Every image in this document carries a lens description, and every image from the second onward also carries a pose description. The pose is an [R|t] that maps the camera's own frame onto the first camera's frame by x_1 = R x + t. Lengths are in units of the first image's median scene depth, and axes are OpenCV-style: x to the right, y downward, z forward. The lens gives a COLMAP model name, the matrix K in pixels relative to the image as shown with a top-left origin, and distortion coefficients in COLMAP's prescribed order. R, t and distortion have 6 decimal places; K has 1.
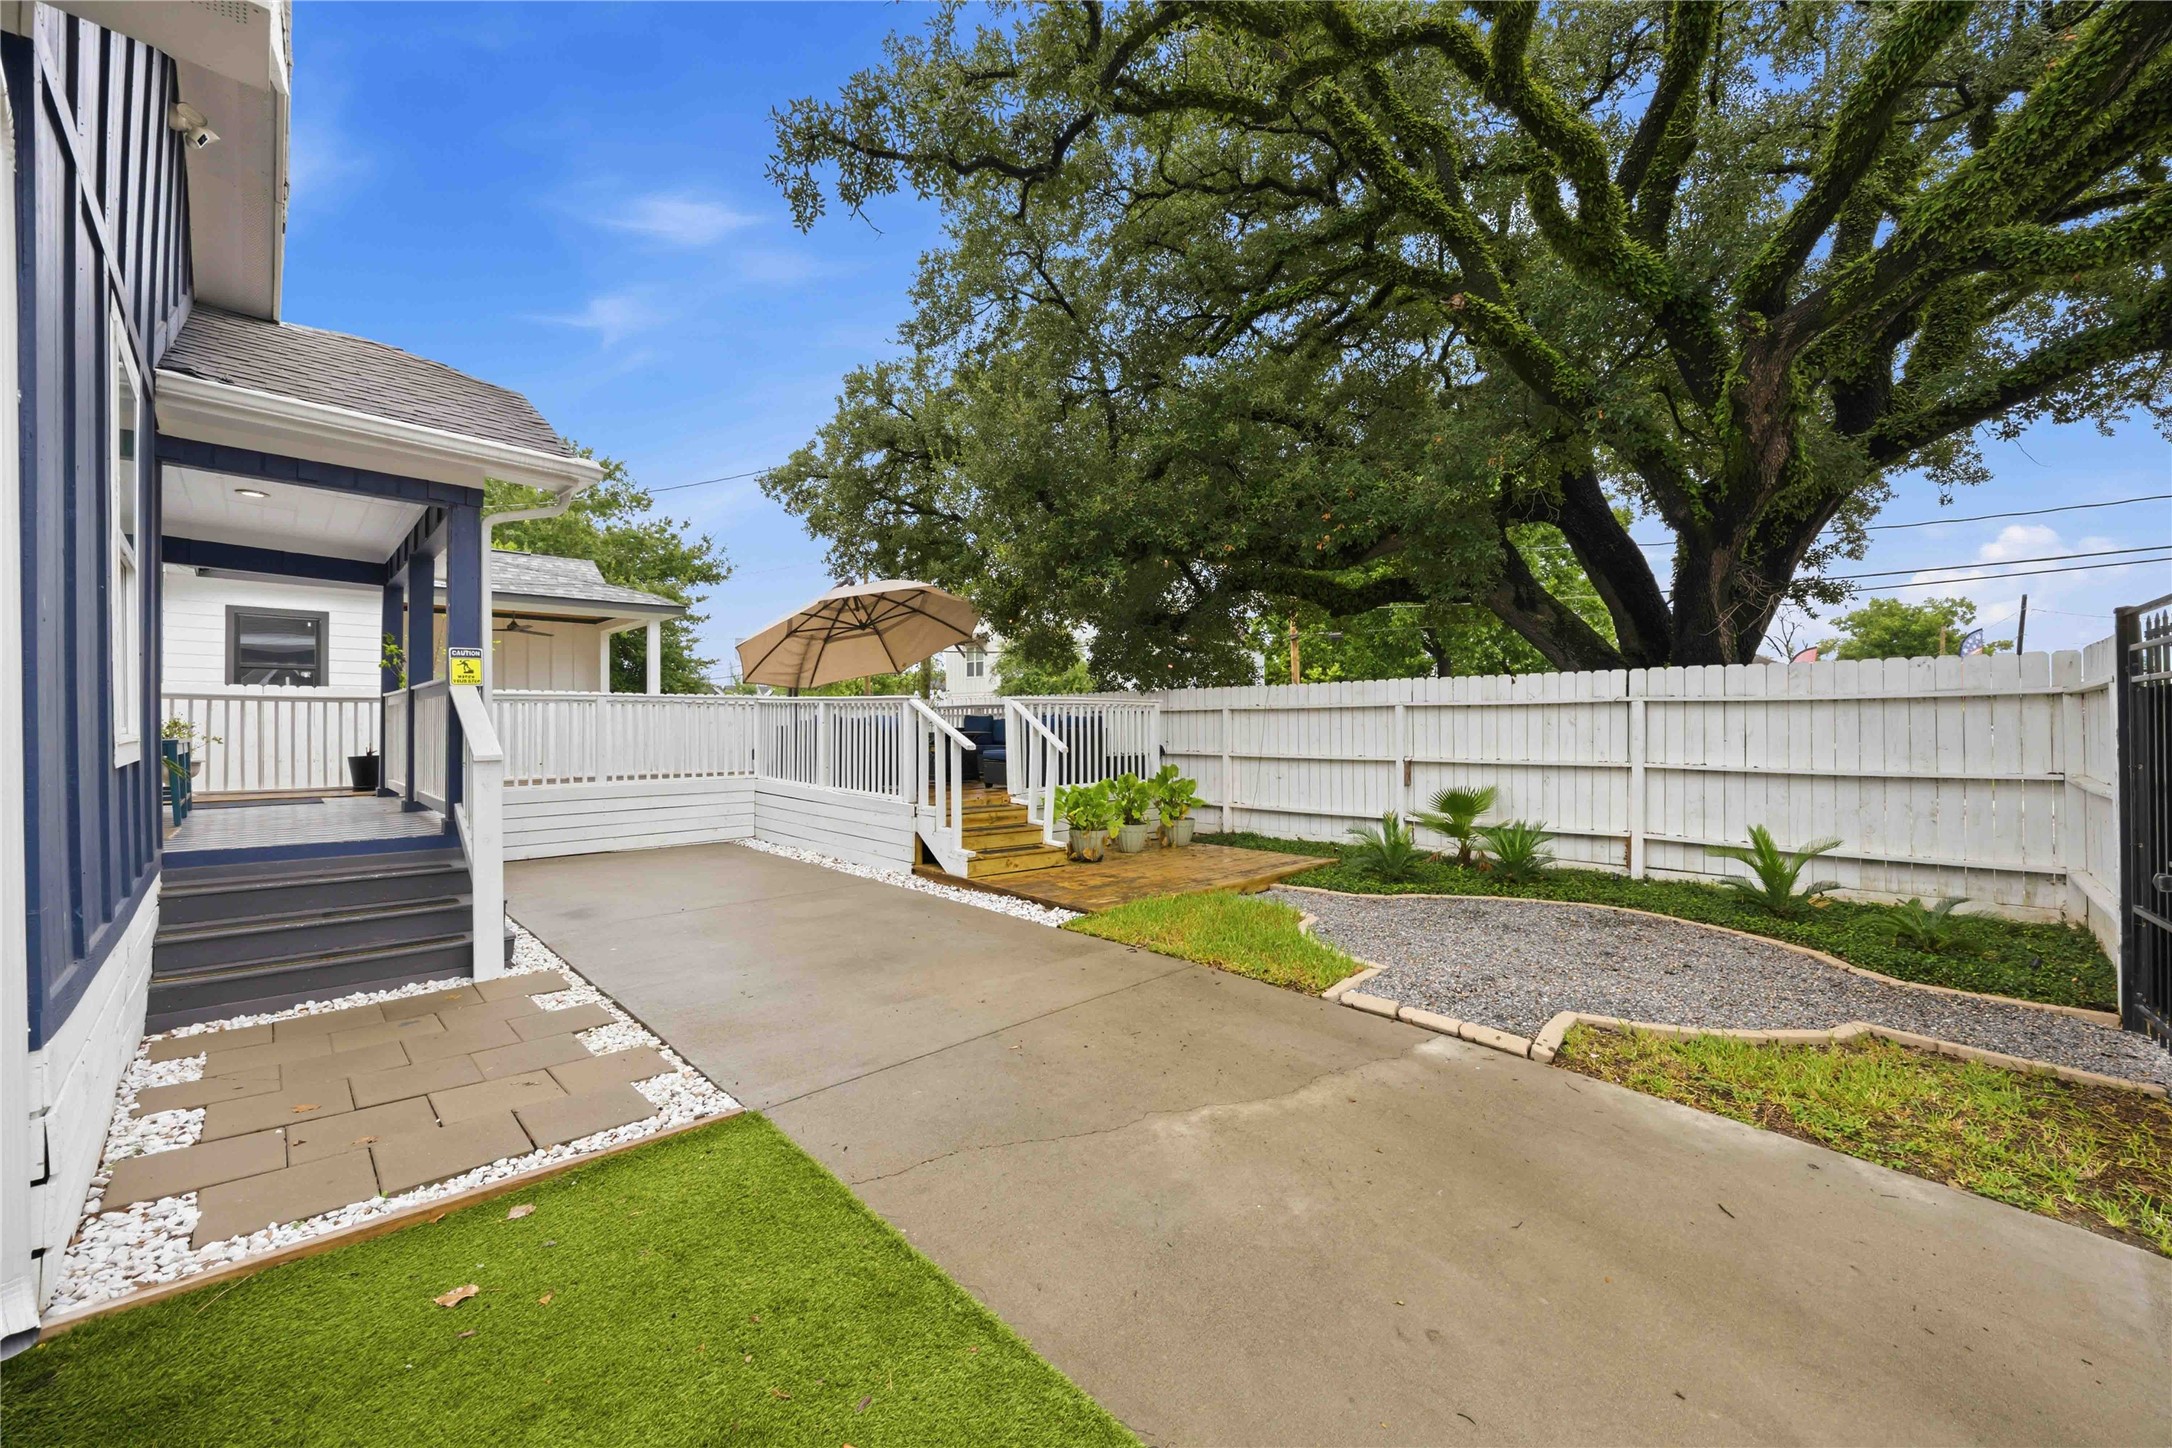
lens RADIAL K [[827.3, 0, 1086.0], [0, 827.3, 724.0], [0, 0, 1]] dist [0.000515, 0.000000]
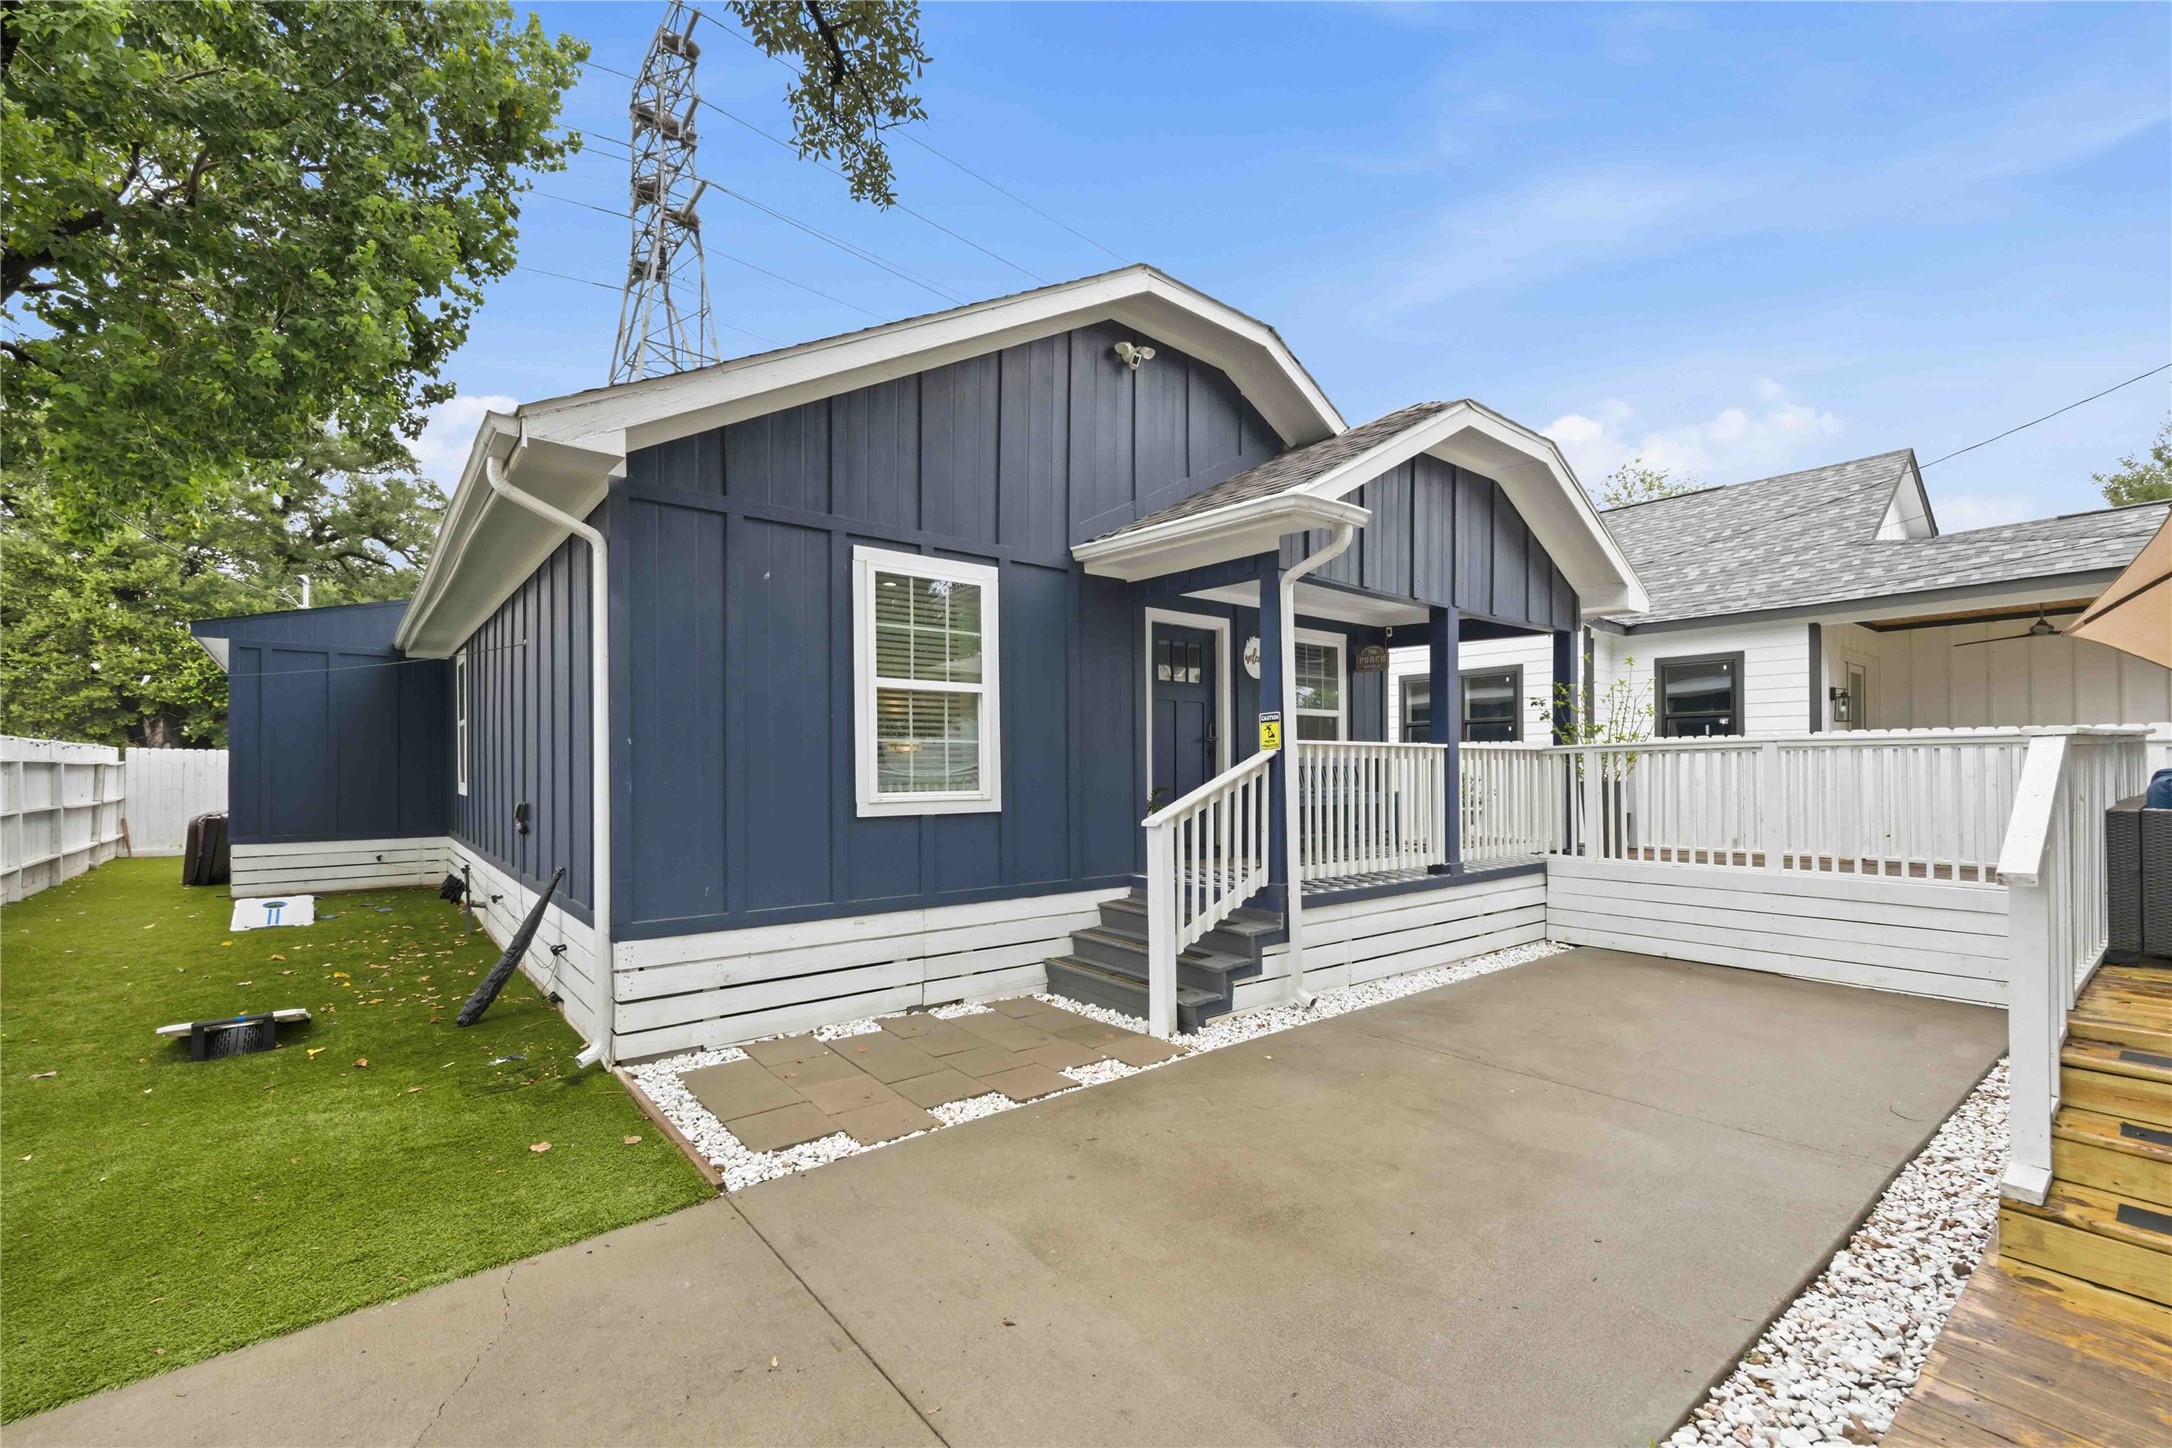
lens RADIAL K [[931.2, 0, 1090.7], [0, 931.2, 756.1], [0, 0, 1]] dist [0.001595, -0.000038]
pose [[-0.090980, -0.008860, -0.995813, 0.171938], [-0.000357, 0.999961, -0.008865, -0.011042], [0.995853, -0.000451, -0.090979, 0.396489]]
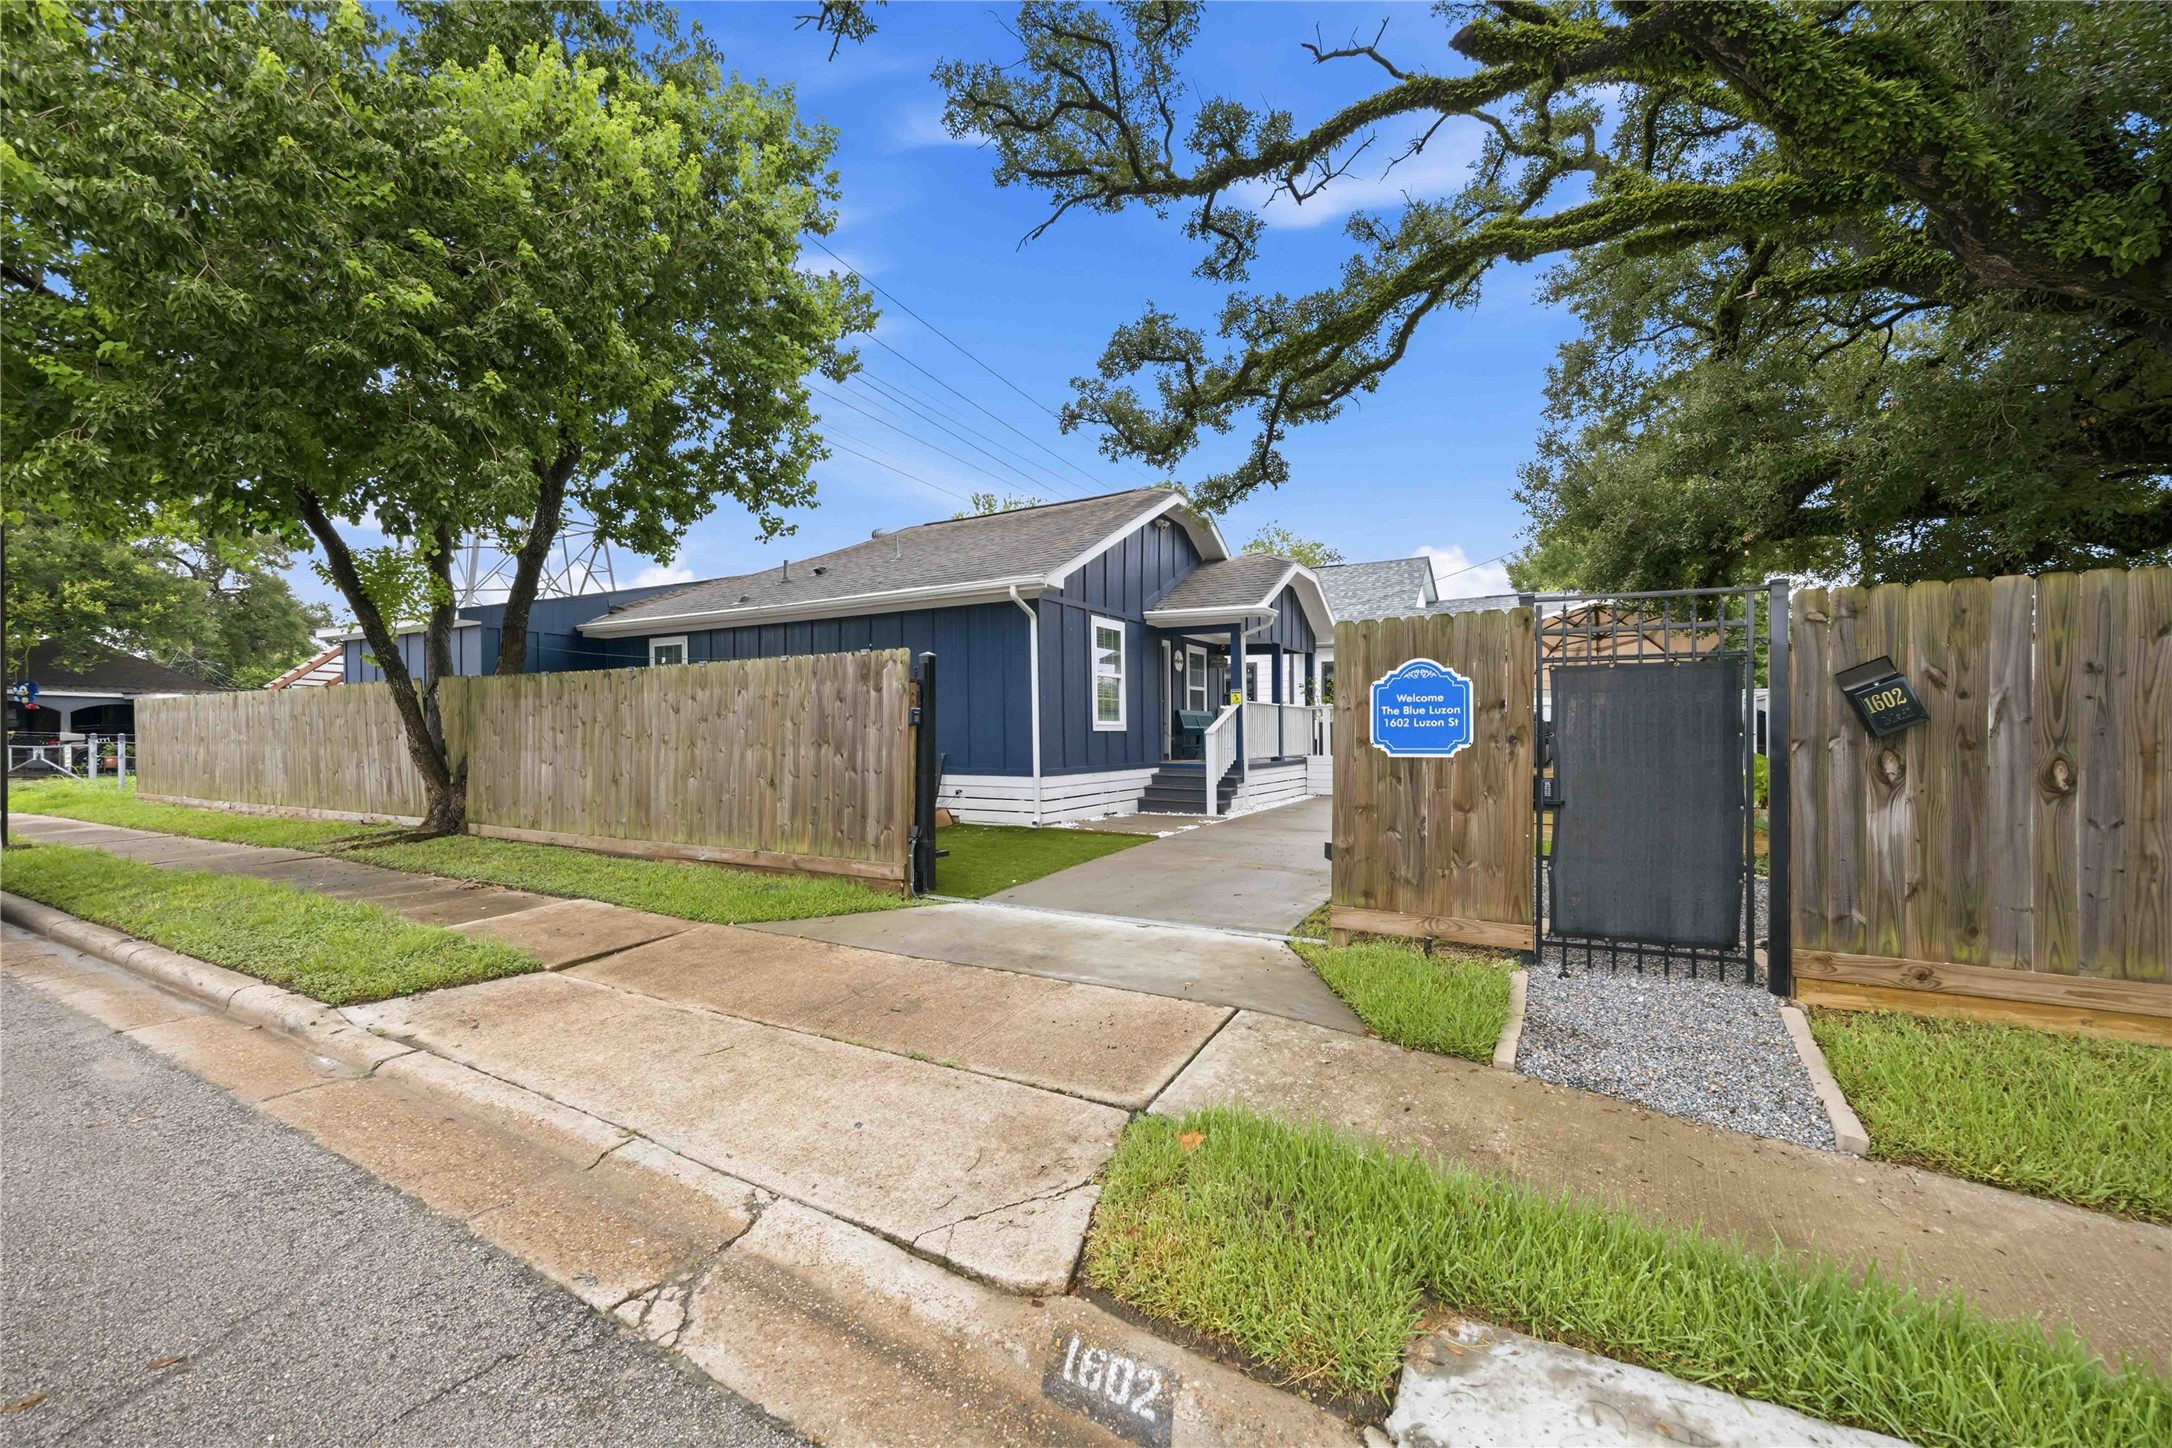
lens RADIAL K [[851.7, 0, 1086.0], [0, 851.7, 724.0], [0, 0, 1]] dist [0.001451, 0.000101]
pose [[0.270869, -0.007502, -0.962587, 0.695603], [-0.000762, 0.999968, -0.008008, 0.016216], [0.962616, 0.002903, 0.270854, -0.053210]]
